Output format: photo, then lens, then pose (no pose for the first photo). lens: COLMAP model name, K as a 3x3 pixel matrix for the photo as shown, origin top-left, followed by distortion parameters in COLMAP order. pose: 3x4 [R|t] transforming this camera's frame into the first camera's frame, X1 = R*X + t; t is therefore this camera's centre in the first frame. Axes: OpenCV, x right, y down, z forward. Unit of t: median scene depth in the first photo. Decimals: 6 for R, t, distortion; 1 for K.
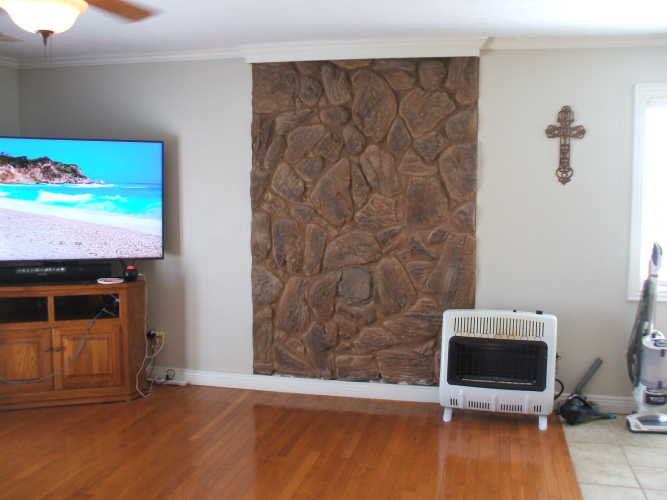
lens RADIAL K [[711.3, 0, 331.6], [0, 711.3, 248.6], [0, 0, 1]] dist [-0.095445, 0.000000]
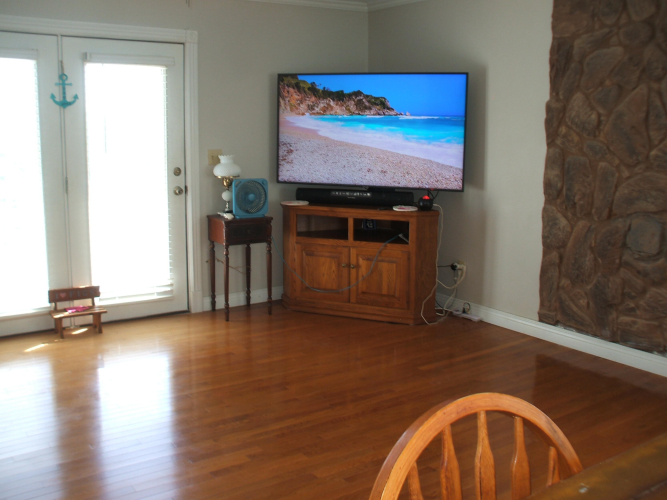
lens RADIAL K [[711.3, 0, 333.8], [0, 711.3, 247.1], [0, 0, 1]] dist [-0.095445, 0.000000]
pose [[0.745049, 0.111680, -0.657594, 0.308491], [-0.059885, 0.993102, 0.100811, 0.002240], [0.664316, -0.035729, 0.746597, 0.137242]]
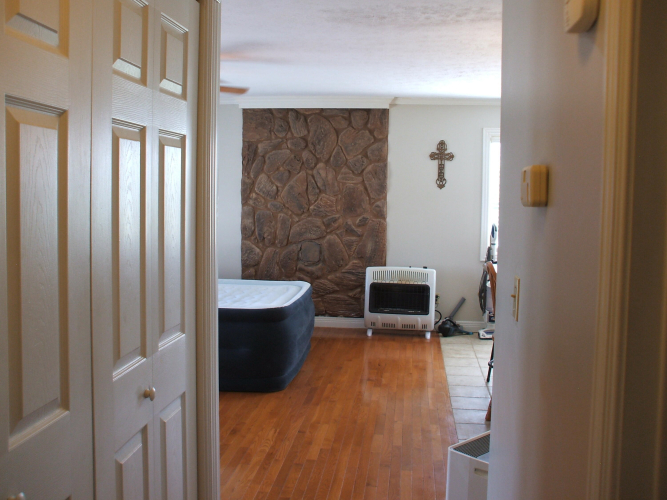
lens RADIAL K [[711.3, 0, 334.1], [0, 711.3, 252.1], [0, 0, 1]] dist [-0.095445, 0.000000]
pose [[0.993430, -0.001377, 0.114430, -0.093574], [0.001387, 0.999999, -0.000001, 0.050372], [-0.114430, 0.000160, 0.993431, -0.558137]]
